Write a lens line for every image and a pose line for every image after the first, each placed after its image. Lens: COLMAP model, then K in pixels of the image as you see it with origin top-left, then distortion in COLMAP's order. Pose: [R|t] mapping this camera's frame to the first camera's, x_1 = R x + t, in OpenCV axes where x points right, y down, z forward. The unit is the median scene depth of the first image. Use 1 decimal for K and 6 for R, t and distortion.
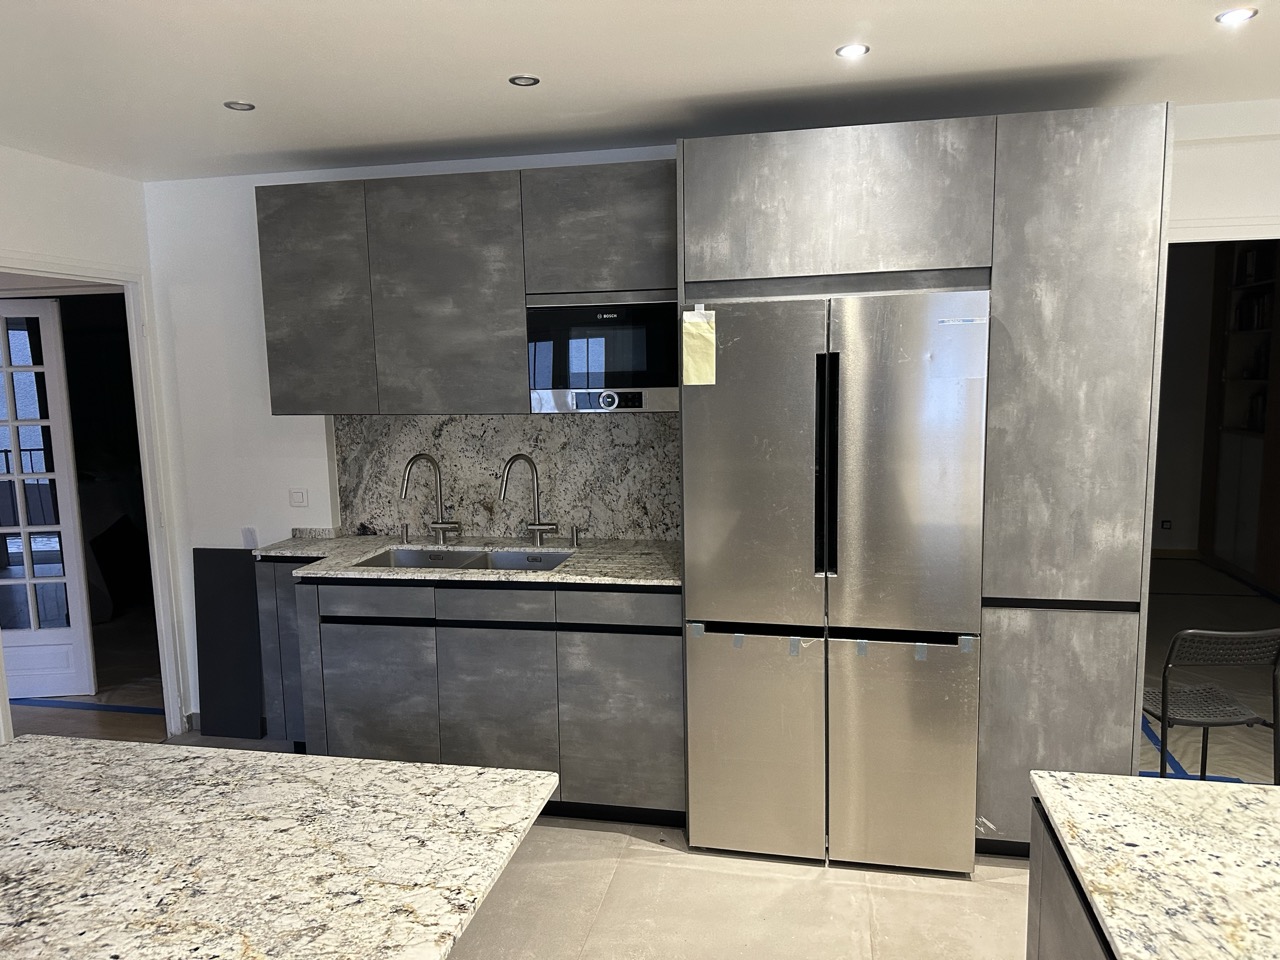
lens RADIAL K [[895.4, 0, 646.8], [0, 895.4, 484.1], [0, 0, 1]] dist [0.008125, -0.026106]
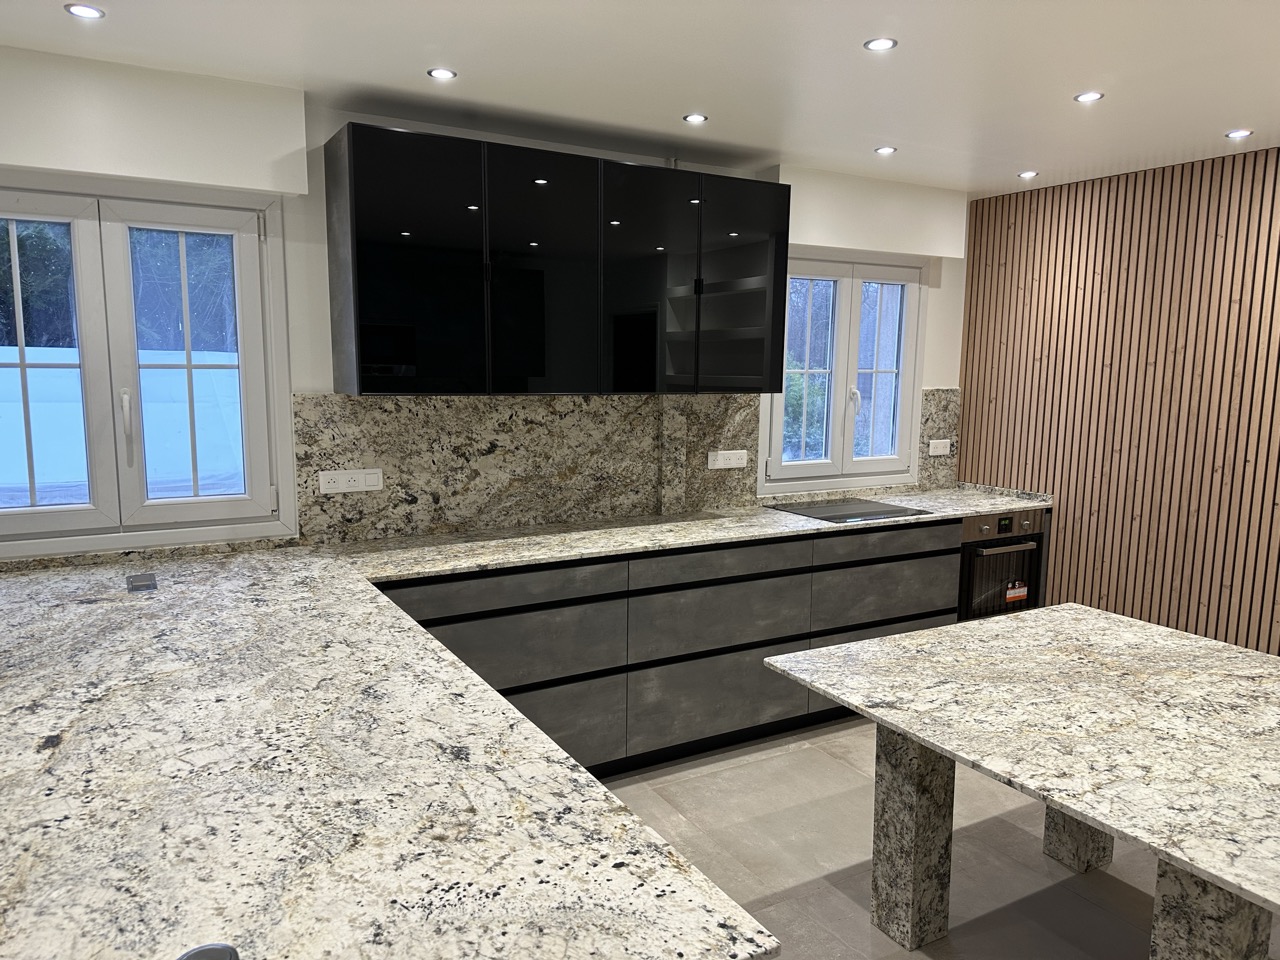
lens RADIAL K [[895.4, 0, 638.3], [0, 895.4, 482.0], [0, 0, 1]] dist [0.008125, -0.026106]
pose [[-0.746467, 0.106797, -0.656796, 1.152839], [-0.078417, 0.966041, 0.246204, -0.232958], [0.660785, 0.235288, -0.712743, 1.660683]]
